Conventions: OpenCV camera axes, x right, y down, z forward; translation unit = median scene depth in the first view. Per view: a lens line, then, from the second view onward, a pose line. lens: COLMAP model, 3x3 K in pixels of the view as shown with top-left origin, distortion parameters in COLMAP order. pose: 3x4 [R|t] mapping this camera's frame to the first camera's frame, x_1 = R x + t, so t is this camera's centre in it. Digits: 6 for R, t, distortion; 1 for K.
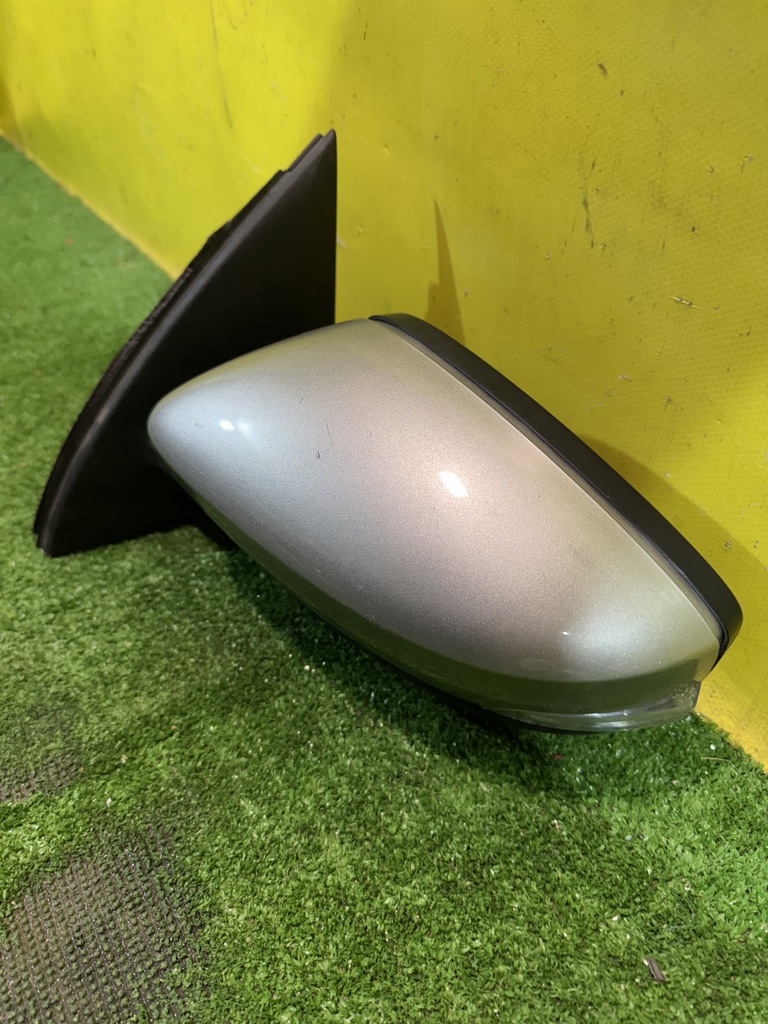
lens RADIAL K [[759.4, 0, 379.7], [0, 759.4, 513.9], [0, 0, 1]] dist [-0.083400, 0.081239]
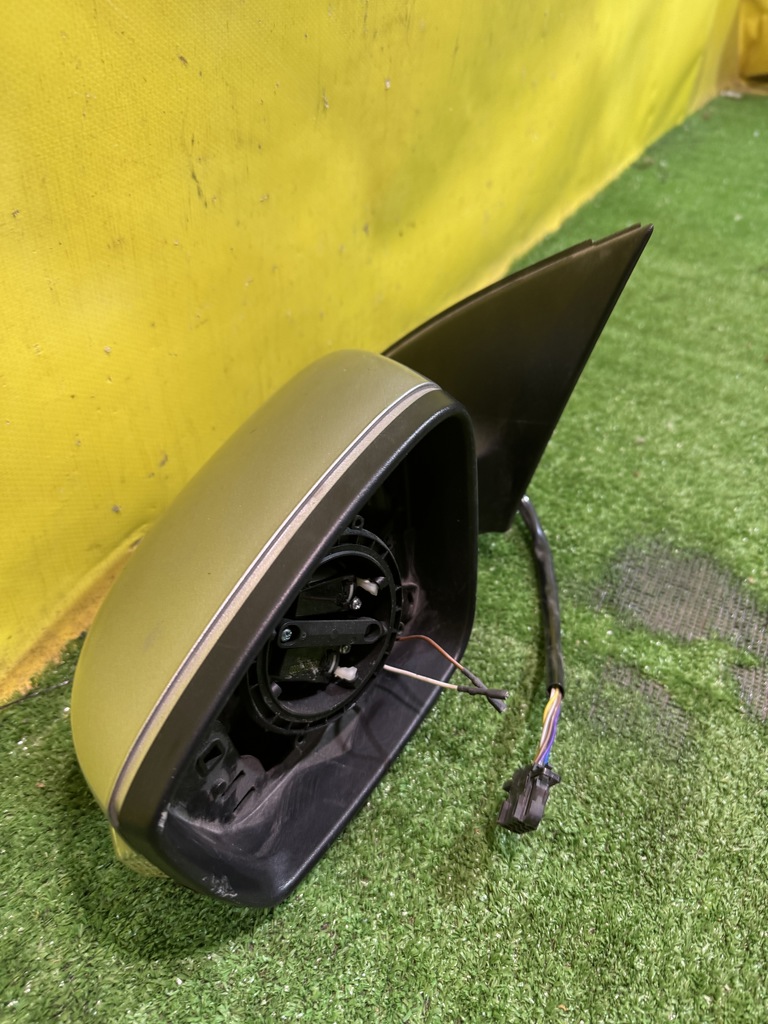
lens RADIAL K [[739.5, 0, 386.6], [0, 739.5, 516.8], [0, 0, 1]] dist [-0.007654, -0.012859]
pose [[-0.470058, -0.573092, 0.671275, -0.943116], [0.510086, 0.444289, 0.736491, -0.868546], [-0.720318, 0.688602, 0.083485, 1.045201]]
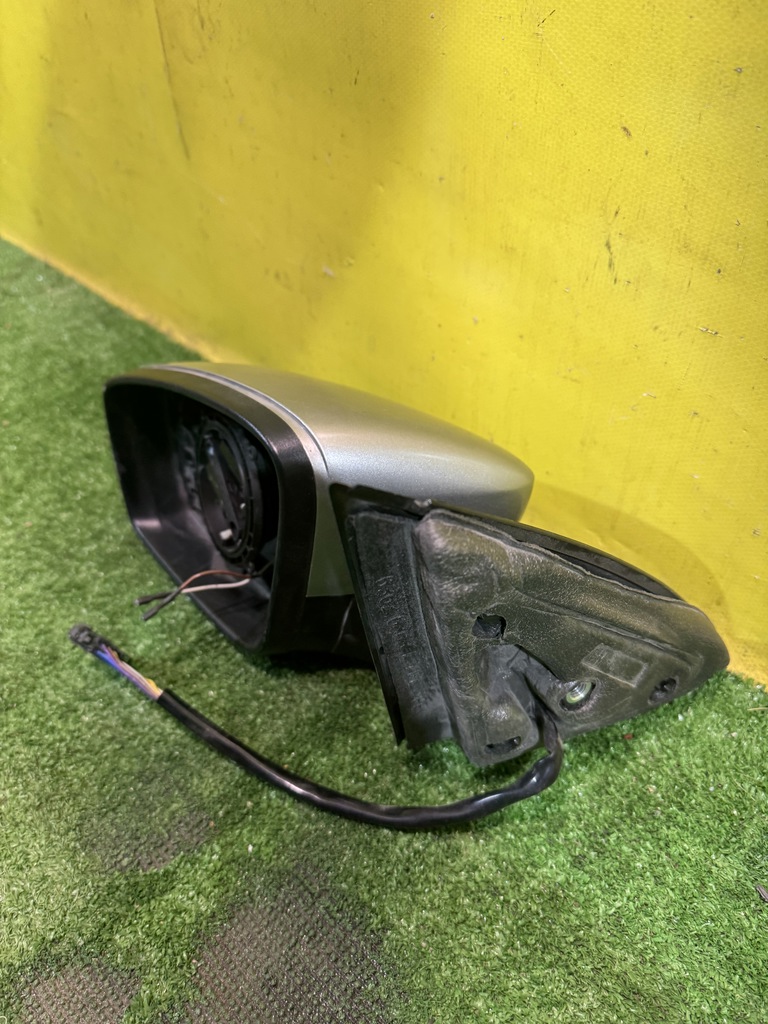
lens RADIAL K [[747.9, 0, 385.7], [0, 747.9, 516.6], [0, 0, 1]] dist [-0.046185, 0.031643]
pose [[0.978846, -0.138852, 0.150267, -0.270202], [0.130719, 0.989431, 0.062756, -0.126530], [-0.157392, -0.041786, 0.986652, -0.056699]]
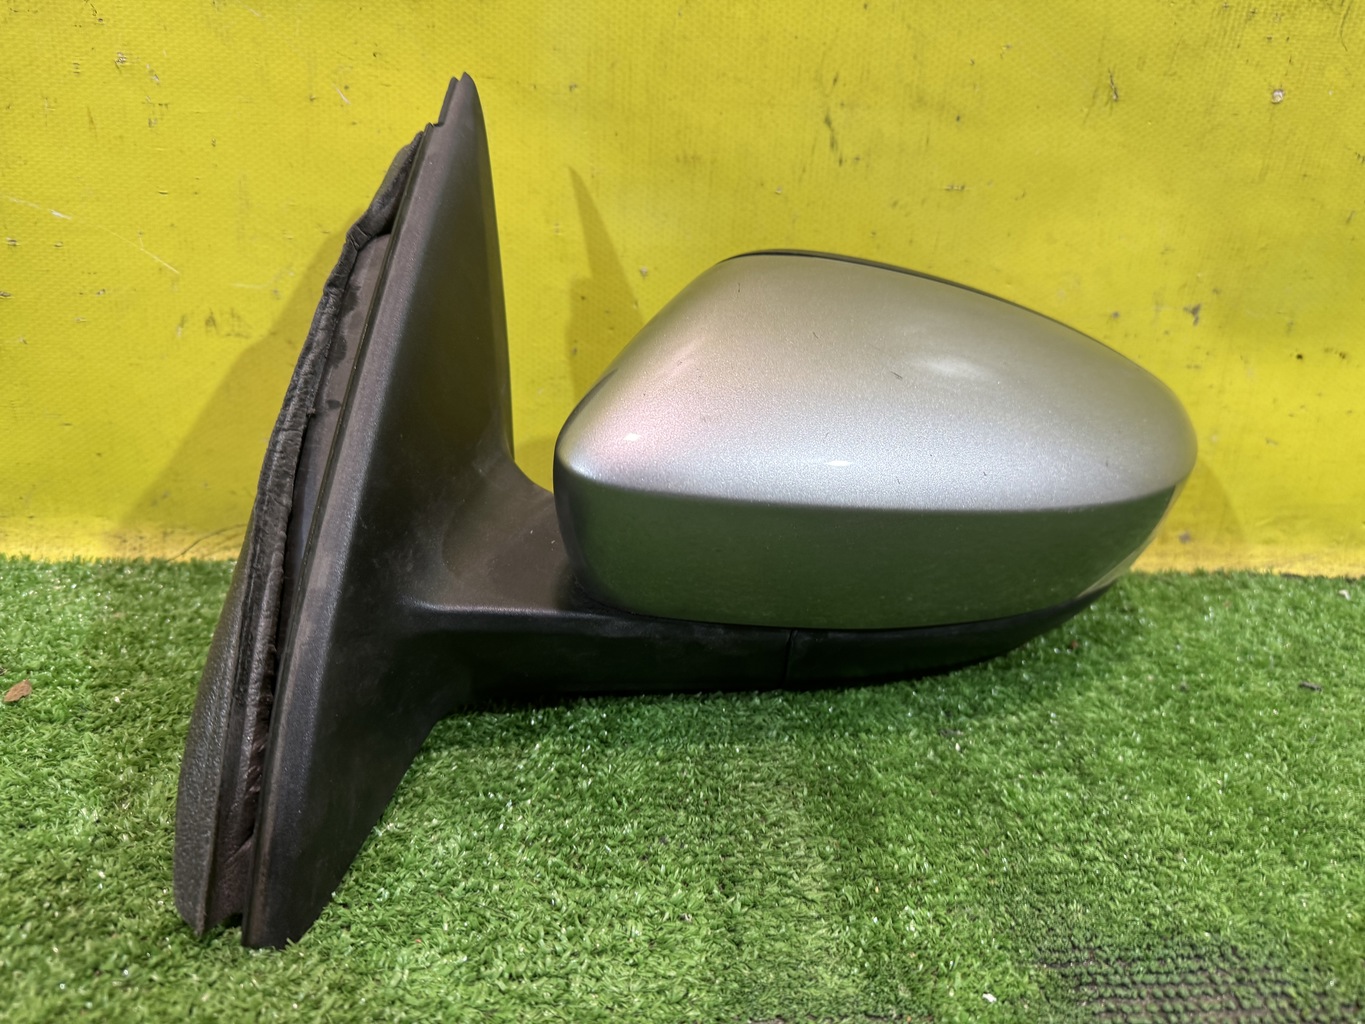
lens RADIAL K [[985.7, 0, 685.9], [0, 985.7, 518.8], [0, 0, 1]] dist [-0.007654, -0.012859]
pose [[0.507477, -0.295743, 0.809323, -1.010247], [0.495087, 0.868815, 0.007044, -0.062975], [-0.705235, 0.397111, 0.587322, 0.575087]]
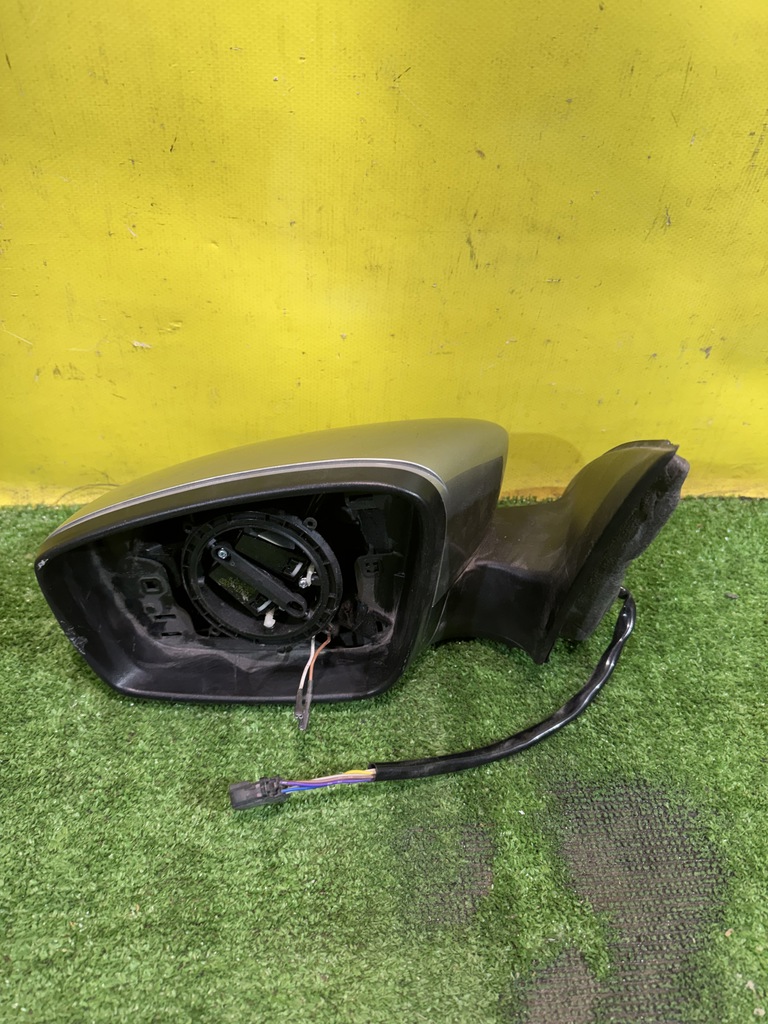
lens RADIAL K [[731.6, 0, 384.0], [0, 731.6, 512.0], [0, 0, 1]] dist [0.003853, -0.024398]
pose [[0.487187, -0.561670, 0.668712, -1.015411], [0.494354, 0.808607, 0.319012, -0.519172], [-0.719904, 0.175162, 0.671607, 0.269436]]
